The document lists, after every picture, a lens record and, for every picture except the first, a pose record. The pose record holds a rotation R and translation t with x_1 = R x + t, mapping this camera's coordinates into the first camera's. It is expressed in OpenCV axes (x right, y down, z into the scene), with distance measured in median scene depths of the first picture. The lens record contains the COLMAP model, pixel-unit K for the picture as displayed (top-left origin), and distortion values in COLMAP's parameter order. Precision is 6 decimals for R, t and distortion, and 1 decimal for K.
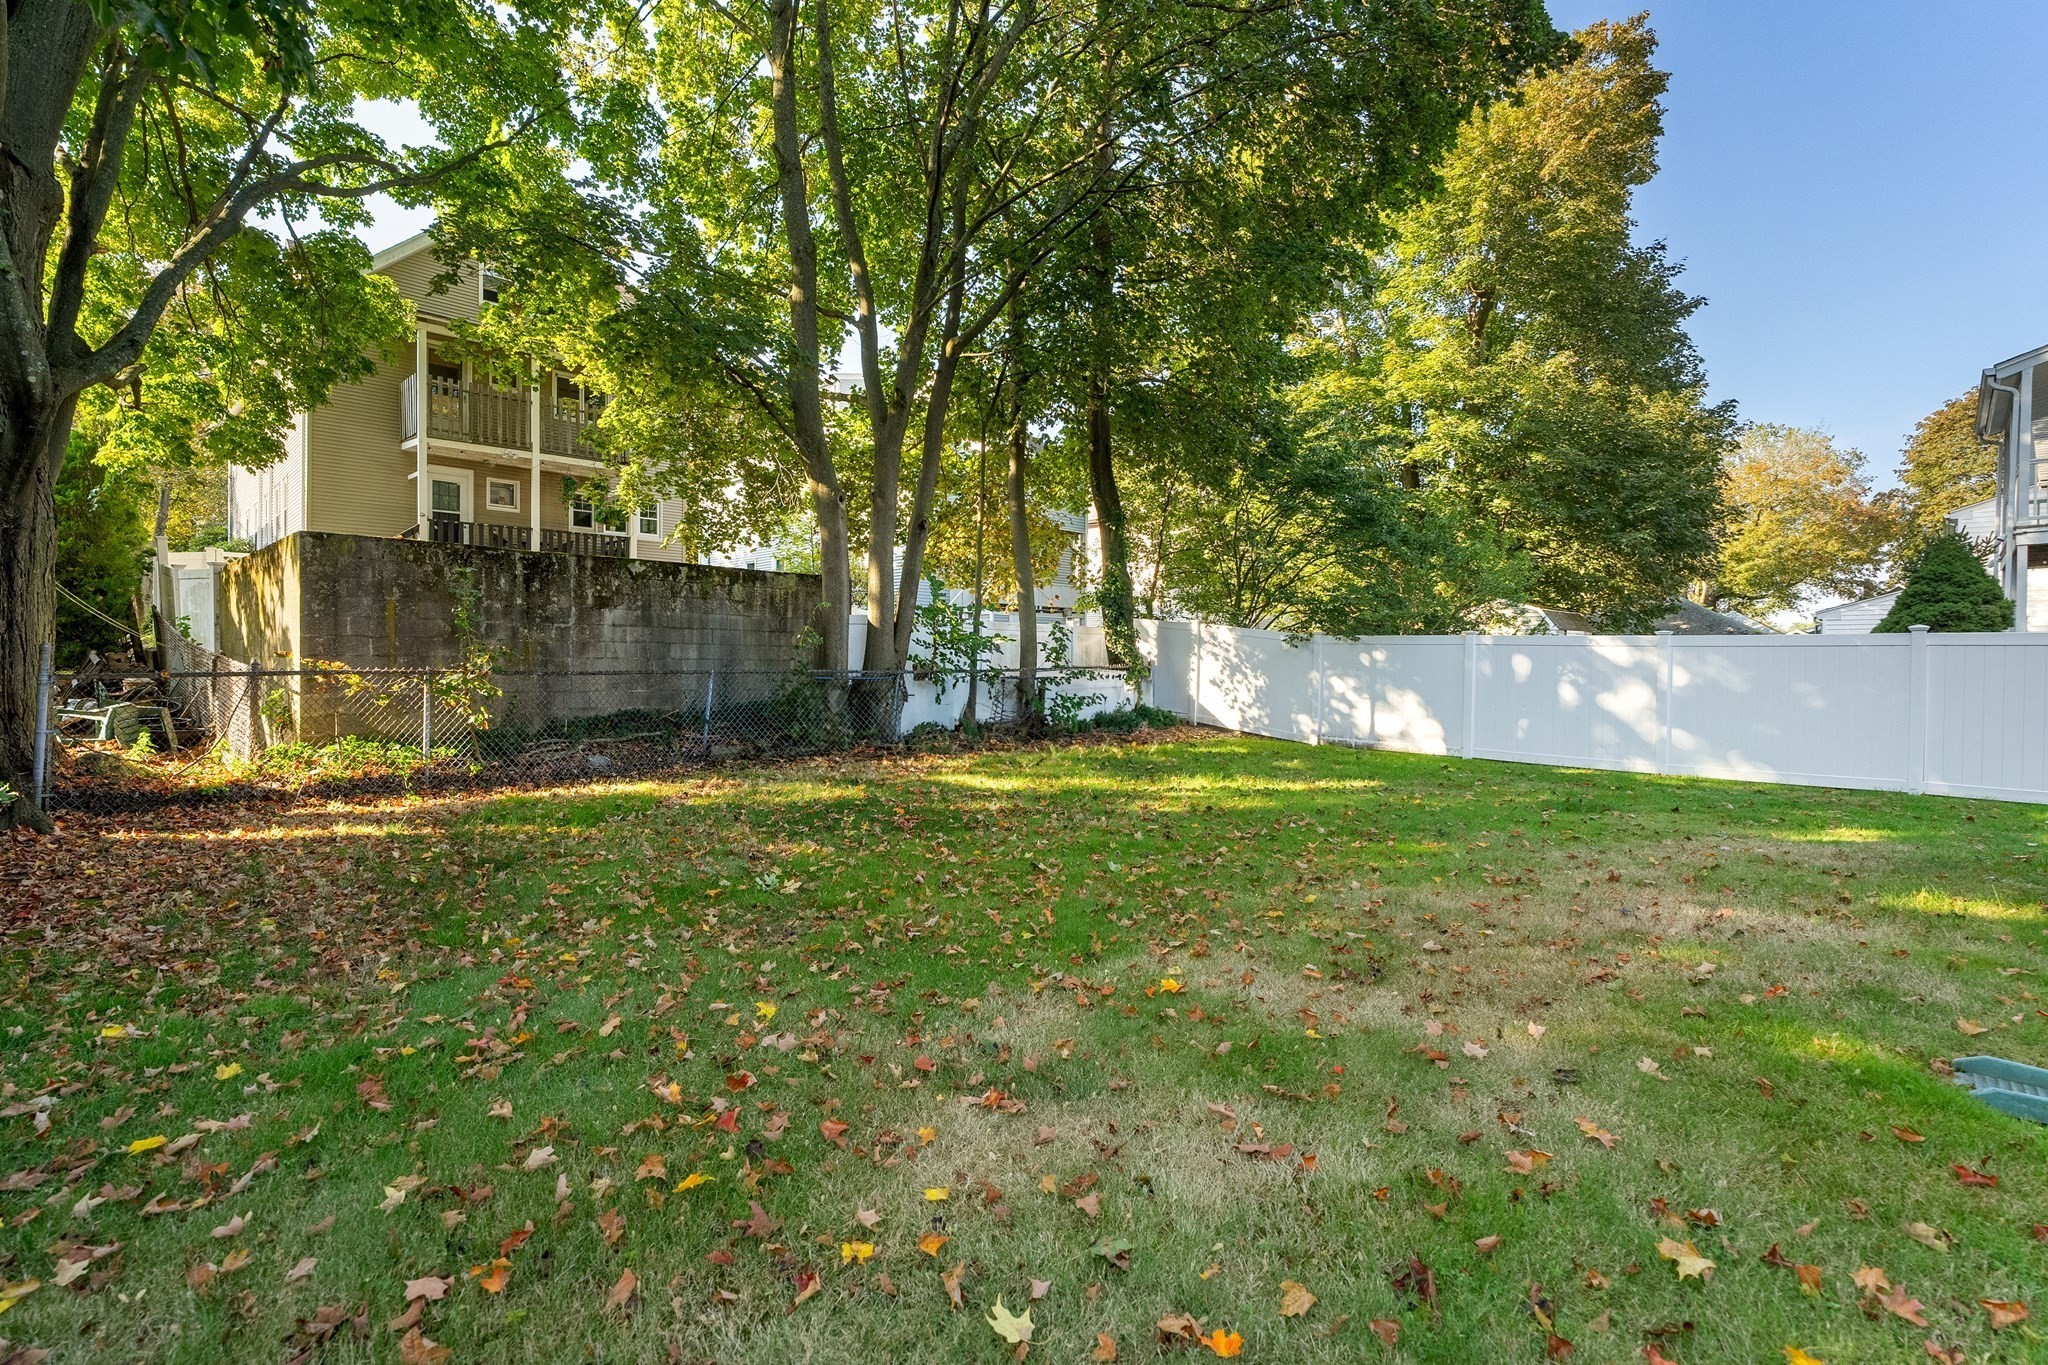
lens RADIAL K [[932.9, 0, 1024.0], [0, 932.9, 682.5], [0, 0, 1]] dist [0.001681, 0.000215]
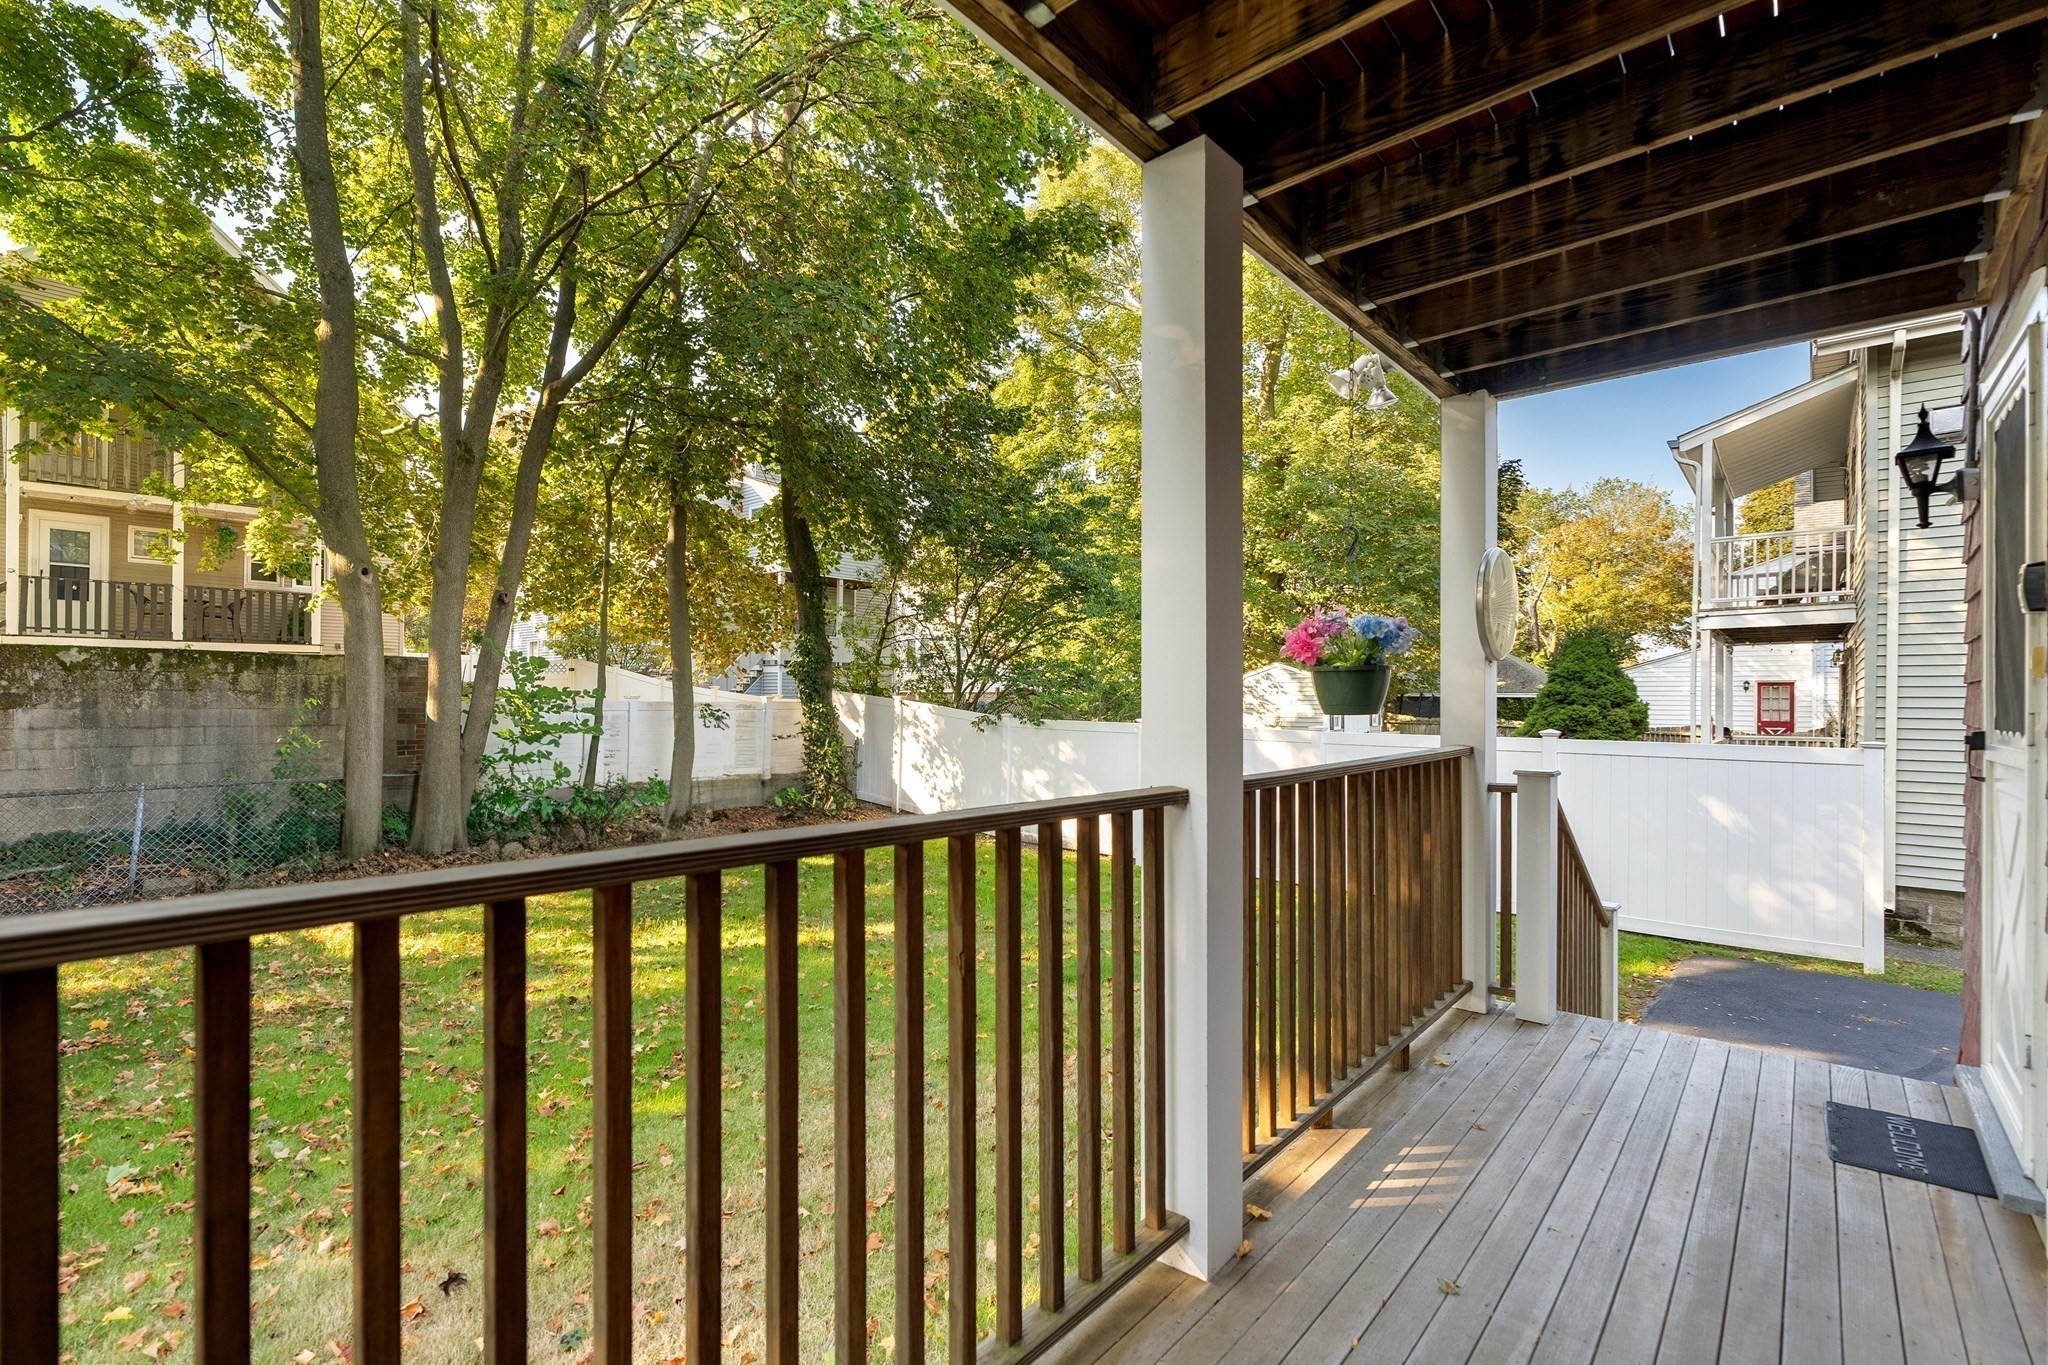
lens RADIAL K [[937.1, 0, 1019.7], [0, 937.1, 701.7], [0, 0, 1]] dist [-0.001481, -0.000830]
pose [[0.996994, -0.002755, 0.077434, 0.230425], [0.004334, 0.999786, -0.020236, -0.043391], [-0.077362, 0.020511, 0.996792, 0.089511]]
